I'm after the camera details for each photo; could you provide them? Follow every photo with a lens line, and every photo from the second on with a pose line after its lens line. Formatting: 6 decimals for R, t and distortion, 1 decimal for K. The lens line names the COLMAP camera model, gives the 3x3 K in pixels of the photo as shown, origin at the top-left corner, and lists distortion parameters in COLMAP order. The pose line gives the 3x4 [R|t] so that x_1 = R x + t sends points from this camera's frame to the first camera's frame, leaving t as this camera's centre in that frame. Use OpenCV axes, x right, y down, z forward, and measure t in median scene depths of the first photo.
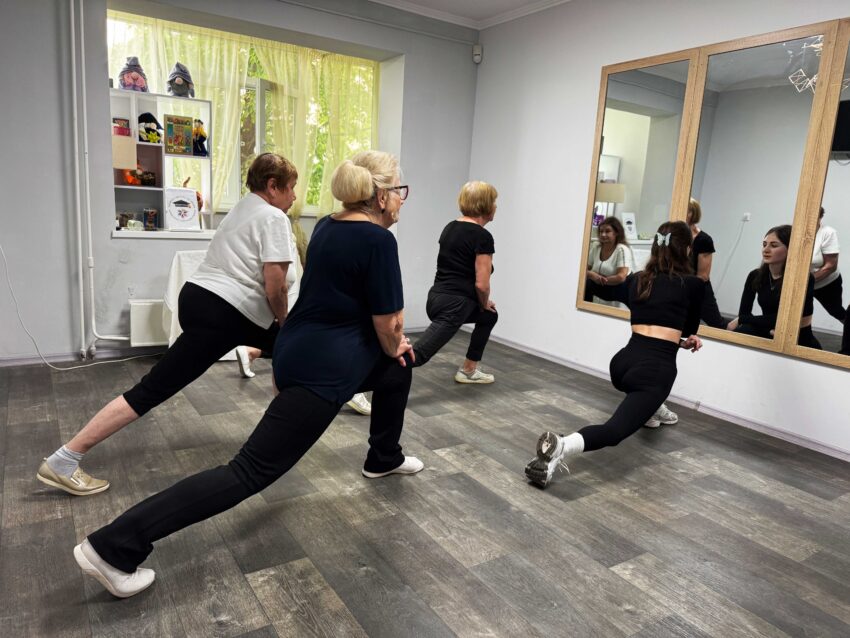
lens RADIAL K [[609.6, 0, 425.0], [0, 609.6, 319.0], [0, 0, 1]] dist [0.026702, -0.038258]
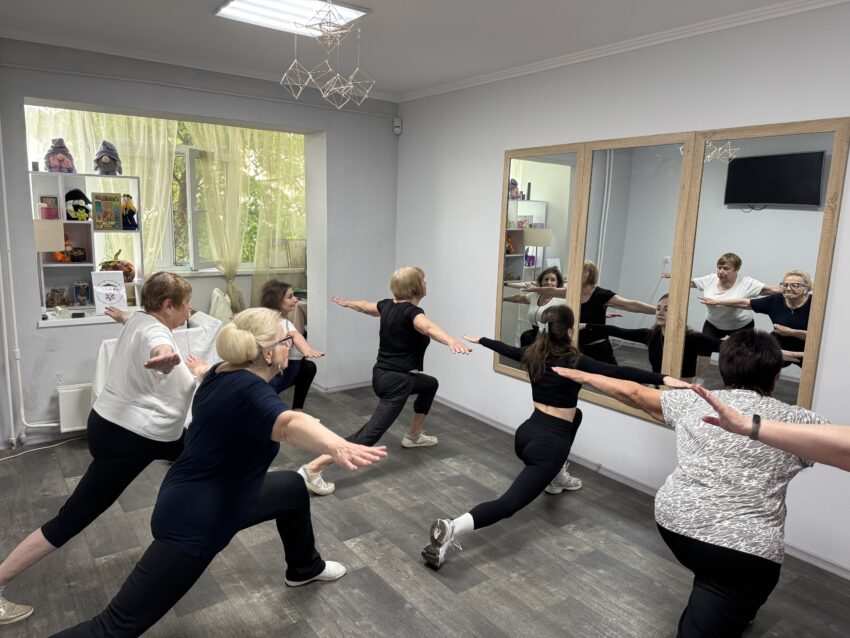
lens RADIAL K [[609.6, 0, 425.0], [0, 609.6, 319.0], [0, 0, 1]] dist [0.026702, -0.038258]
pose [[0.997540, -0.036457, 0.059872, 0.074968], [0.037205, 0.999242, -0.011432, -0.112019], [-0.059410, 0.013631, 0.998141, -0.064187]]
